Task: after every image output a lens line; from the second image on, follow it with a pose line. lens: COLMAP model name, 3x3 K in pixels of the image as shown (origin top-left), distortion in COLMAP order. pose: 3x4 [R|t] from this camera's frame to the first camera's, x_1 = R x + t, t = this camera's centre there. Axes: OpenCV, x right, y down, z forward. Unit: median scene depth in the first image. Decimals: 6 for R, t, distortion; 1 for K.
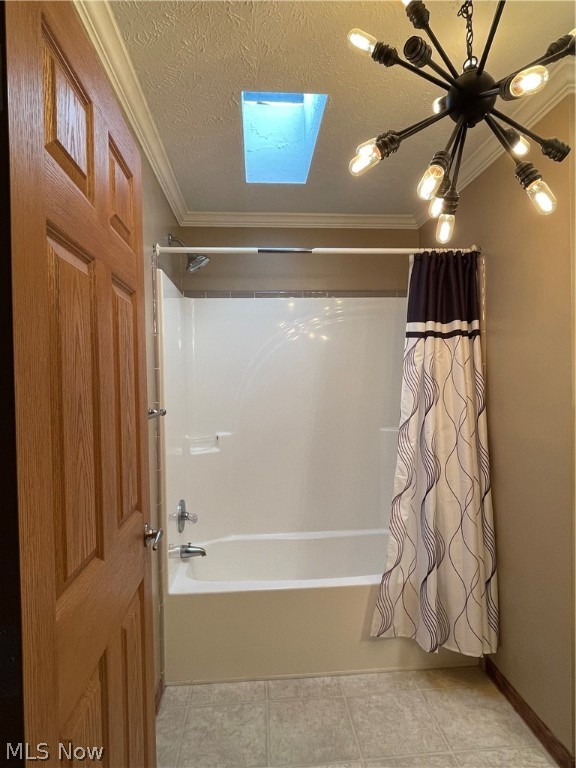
lens RADIAL K [[434.9, 0, 291.0], [0, 434.9, 383.4], [0, 0, 1]] dist [-0.015300, 0.007450]
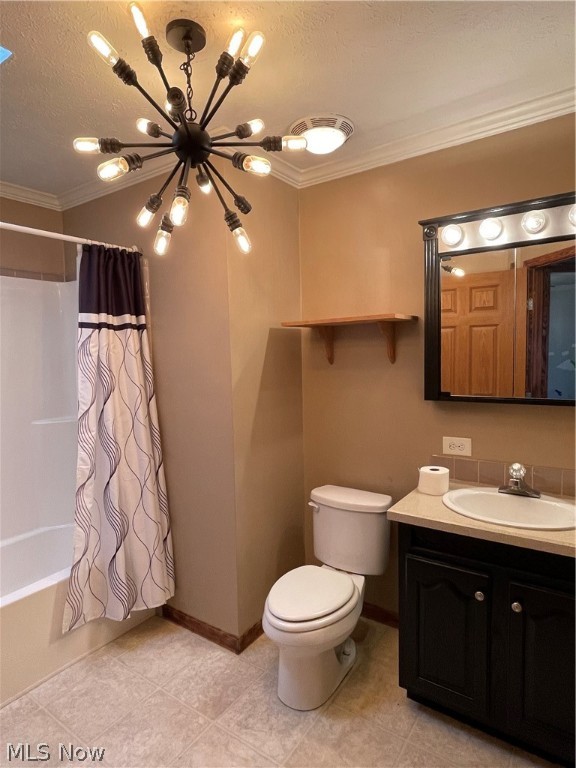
lens RADIAL K [[434.9, 0, 283.5], [0, 434.9, 383.3], [0, 0, 1]] dist [-0.015300, 0.007450]
pose [[0.644620, -0.051141, 0.762791, -0.210206], [0.019910, 0.998545, 0.050121, -0.020414], [-0.764244, -0.017122, 0.644700, -0.001876]]
